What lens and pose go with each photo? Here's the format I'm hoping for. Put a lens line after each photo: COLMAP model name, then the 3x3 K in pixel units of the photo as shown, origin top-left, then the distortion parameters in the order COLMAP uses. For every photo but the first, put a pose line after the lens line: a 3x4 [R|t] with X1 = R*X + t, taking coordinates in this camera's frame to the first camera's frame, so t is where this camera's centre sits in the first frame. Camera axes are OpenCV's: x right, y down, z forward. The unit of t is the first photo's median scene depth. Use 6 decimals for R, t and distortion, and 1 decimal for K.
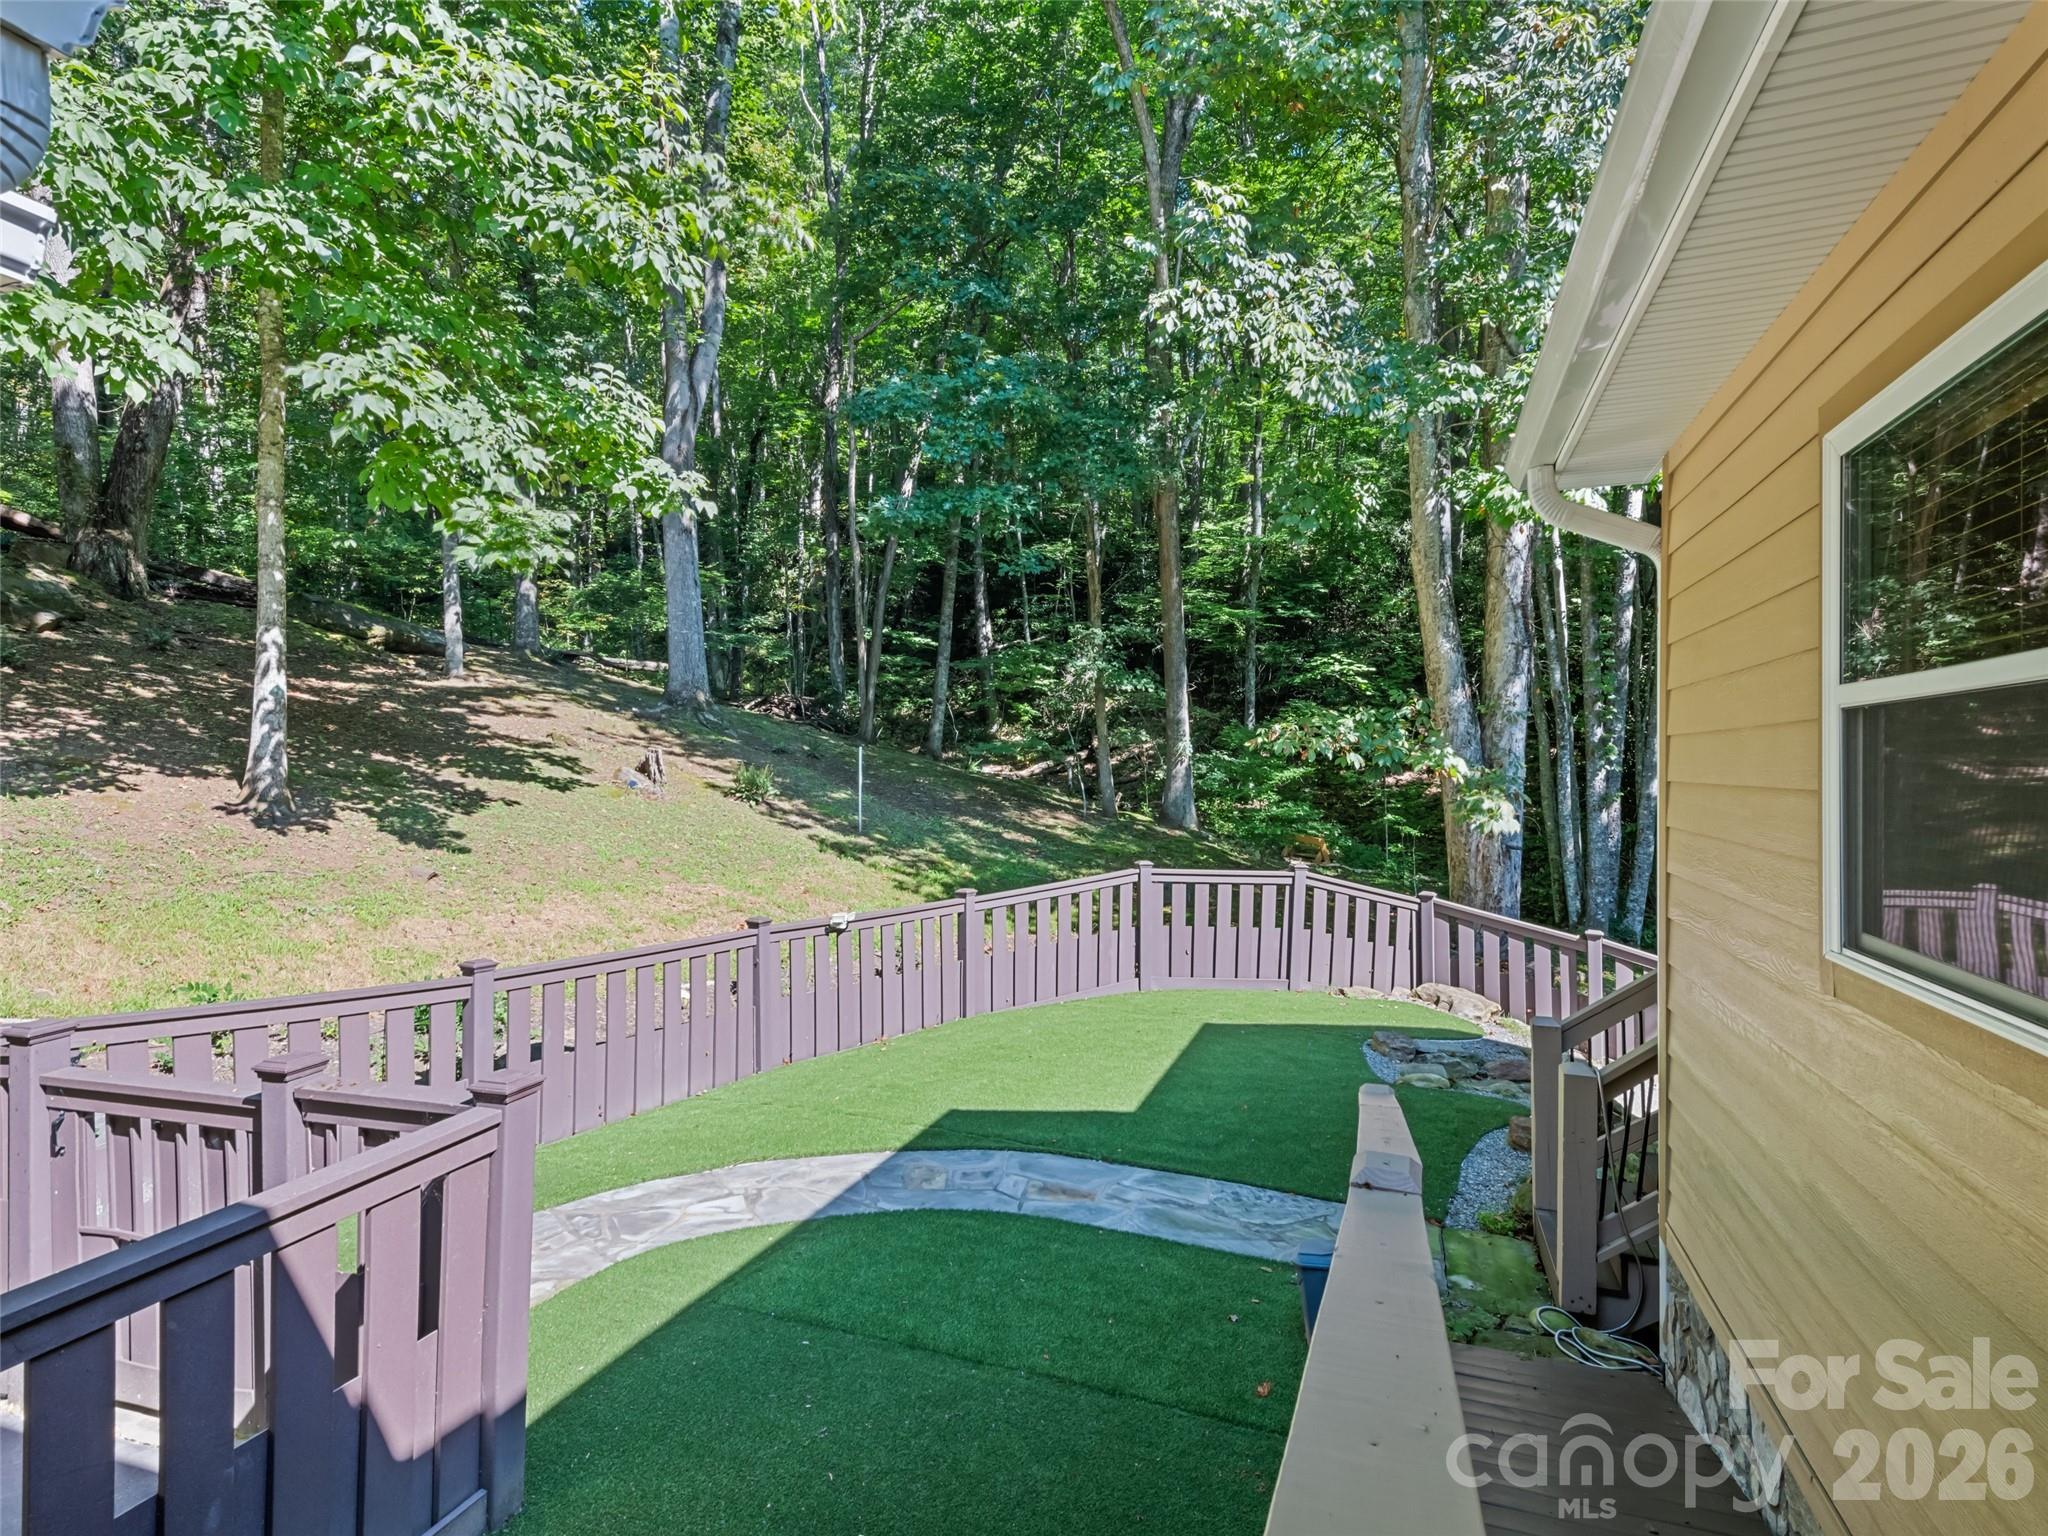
lens RADIAL K [[1035.6, 0, 1021.9], [0, 1035.6, 790.6], [0, 0, 1]] dist [0.013333, -0.000499]
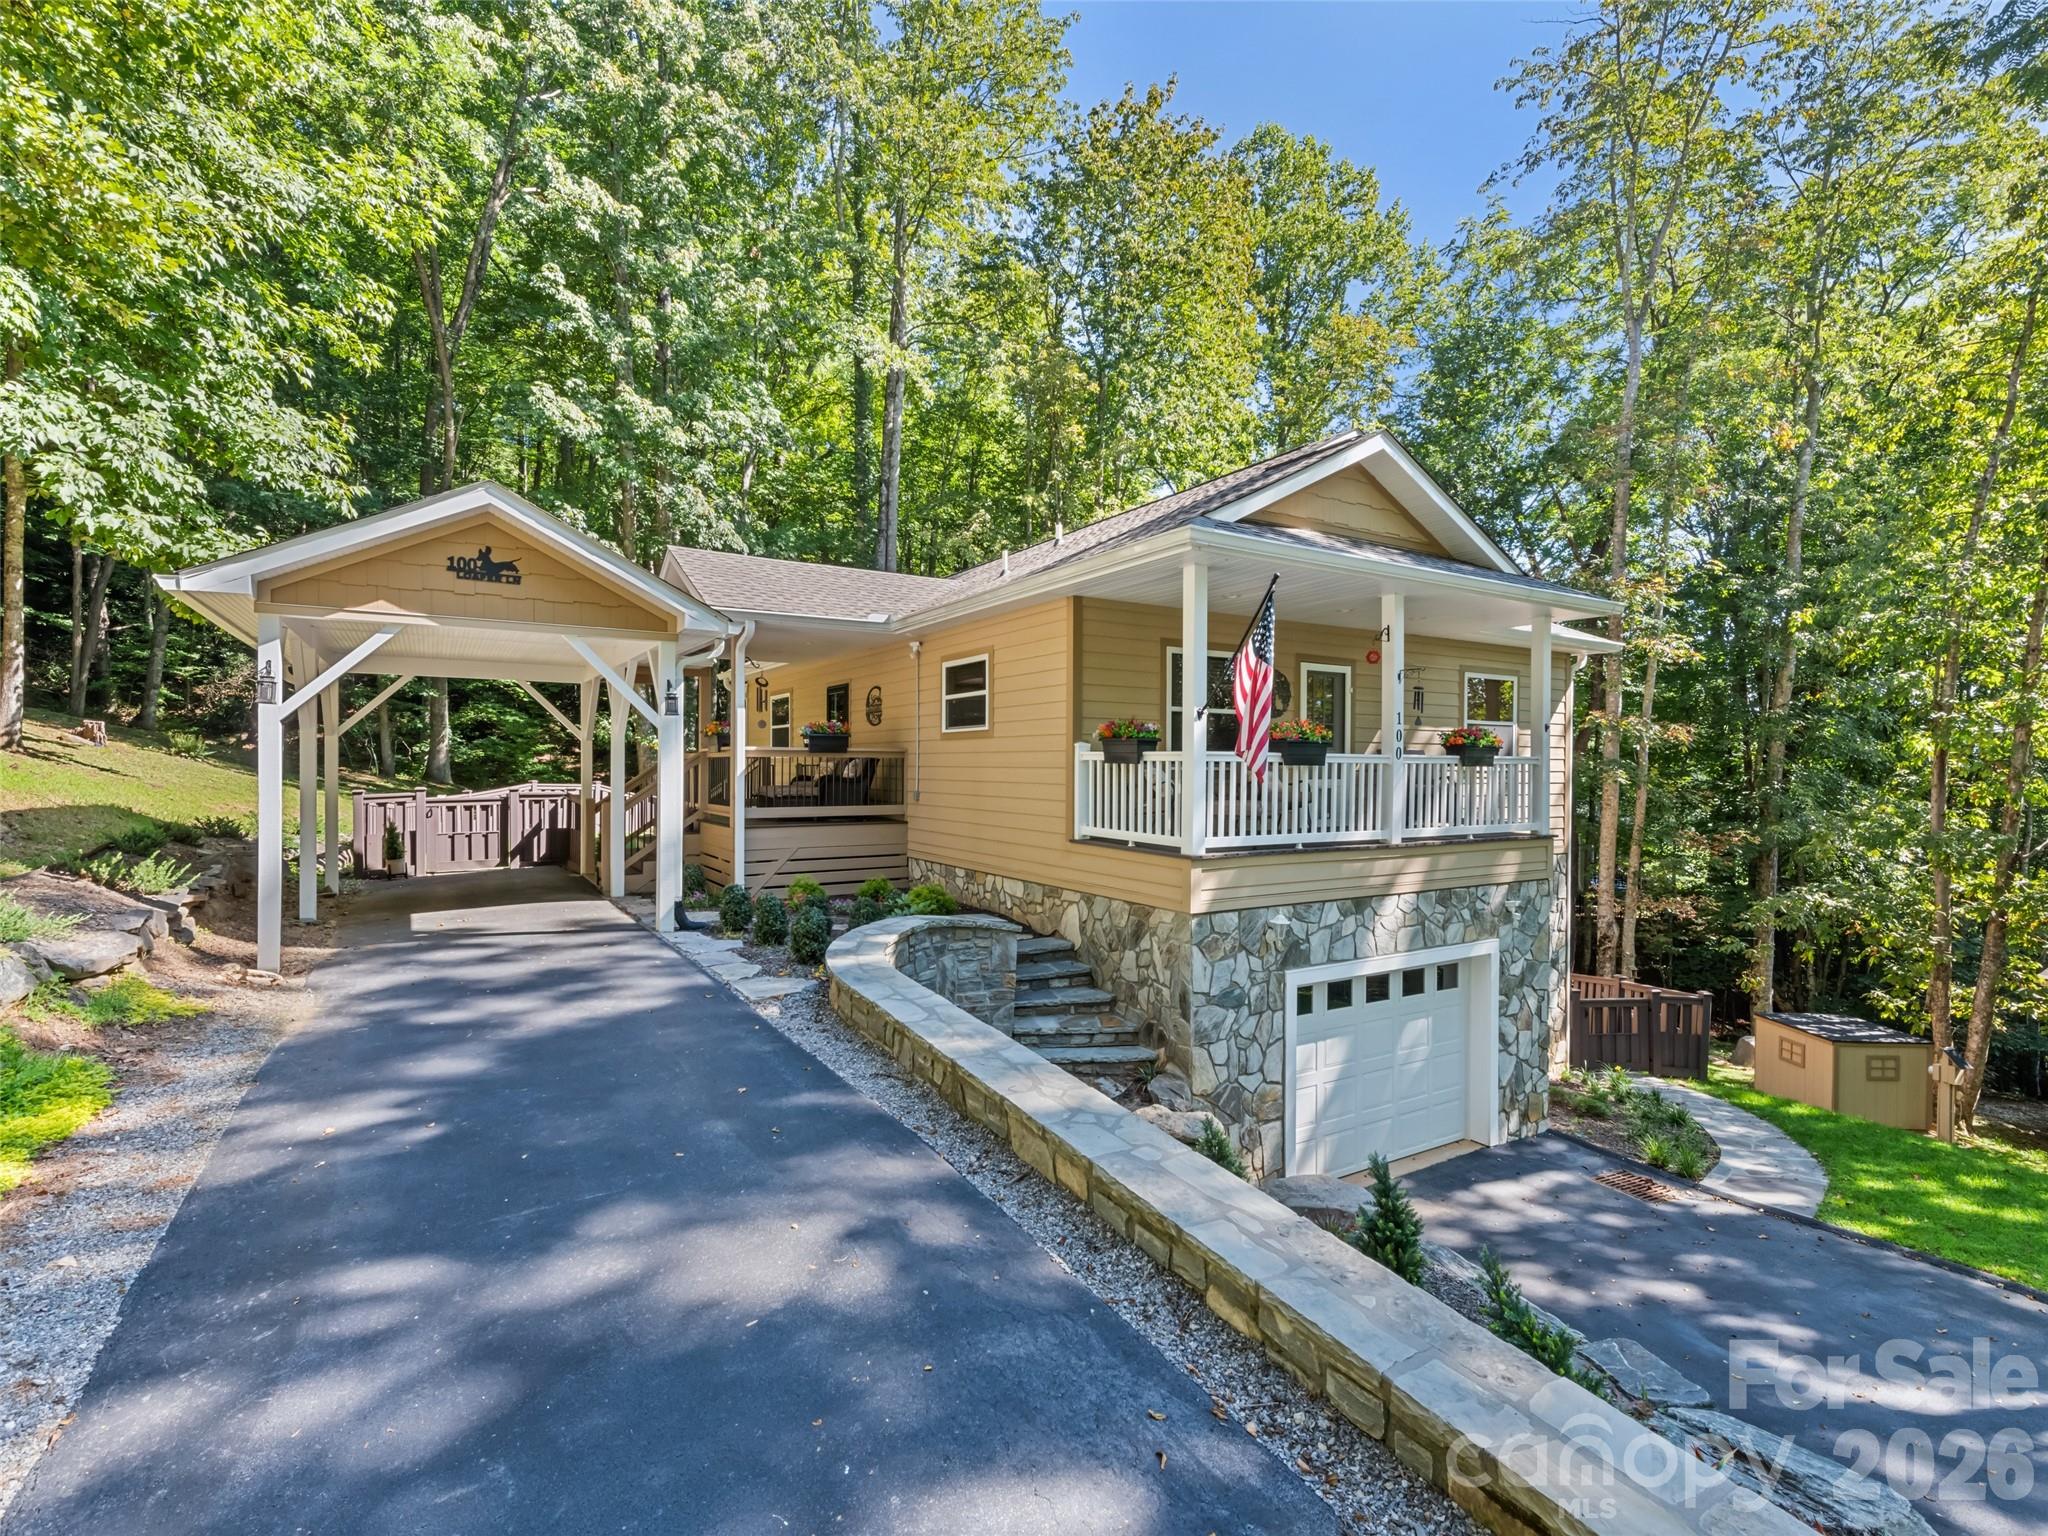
lens RADIAL K [[957.0, 0, 1024.0], [0, 957.0, 768.0], [0, 0, 1]] dist [0.008984, -0.000352]
pose [[0.640451, -0.002812, 0.767994, -0.954368], [0.013070, 0.999888, -0.007238, 0.081835], [-0.767888, 0.014673, 0.640416, -1.363745]]
